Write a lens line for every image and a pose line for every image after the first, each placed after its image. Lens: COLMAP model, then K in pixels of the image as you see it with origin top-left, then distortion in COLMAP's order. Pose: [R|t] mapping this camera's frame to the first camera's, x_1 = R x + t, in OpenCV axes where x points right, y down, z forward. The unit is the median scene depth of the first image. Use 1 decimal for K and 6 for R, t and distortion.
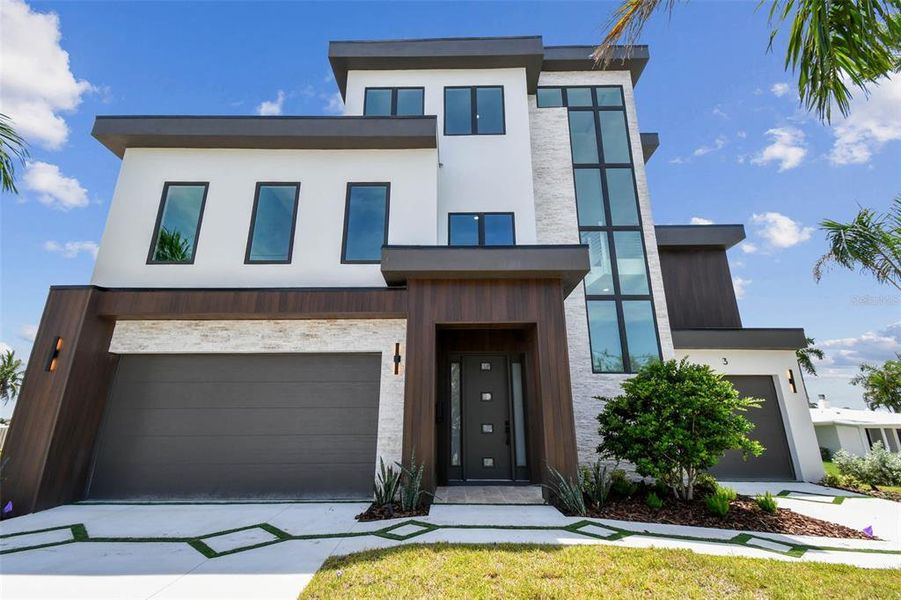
lens RADIAL K [[417.5, 0, 449.4], [0, 417.5, 303.5], [0, 0, 1]] dist [0.035323, -0.004016]
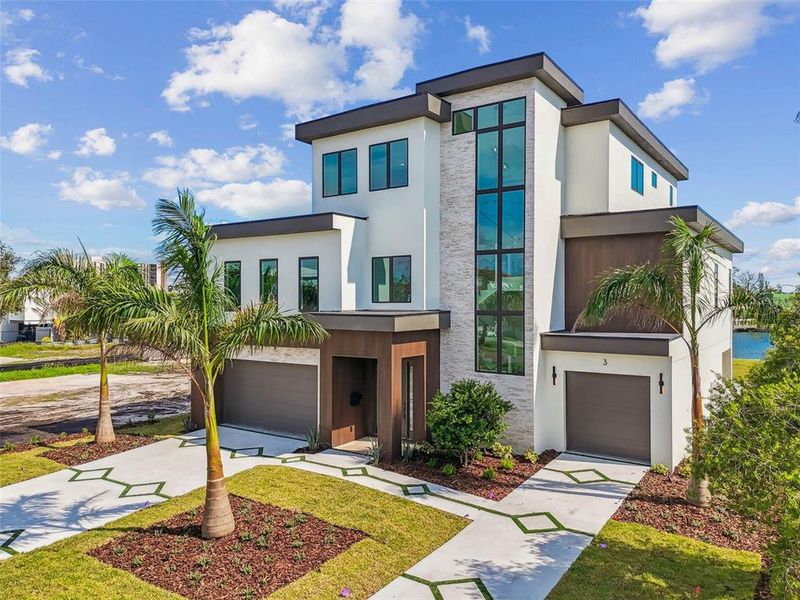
lens RADIAL K [[617.1, 0, 399.5], [0, 617.1, 304.7], [0, 0, 1]] dist [0.046287, -0.034632]
pose [[0.824308, 0.003993, -0.566127, 1.541330], [0.165271, 0.954720, 0.247376, -0.695505], [0.541481, -0.297479, 0.786324, -0.764588]]
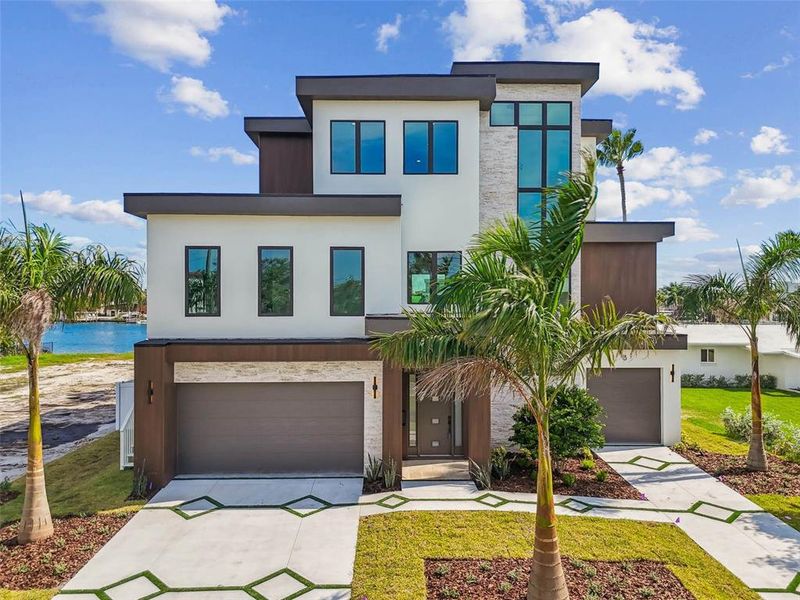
lens RADIAL K [[617.1, 0, 403.7], [0, 617.1, 302.5], [0, 0, 1]] dist [0.046287, -0.034632]
pose [[0.999027, 0.000656, 0.044093, -0.114228], [-0.013591, 0.955797, 0.293712, -0.741079], [-0.041951, -0.294025, 0.954877, -0.913917]]
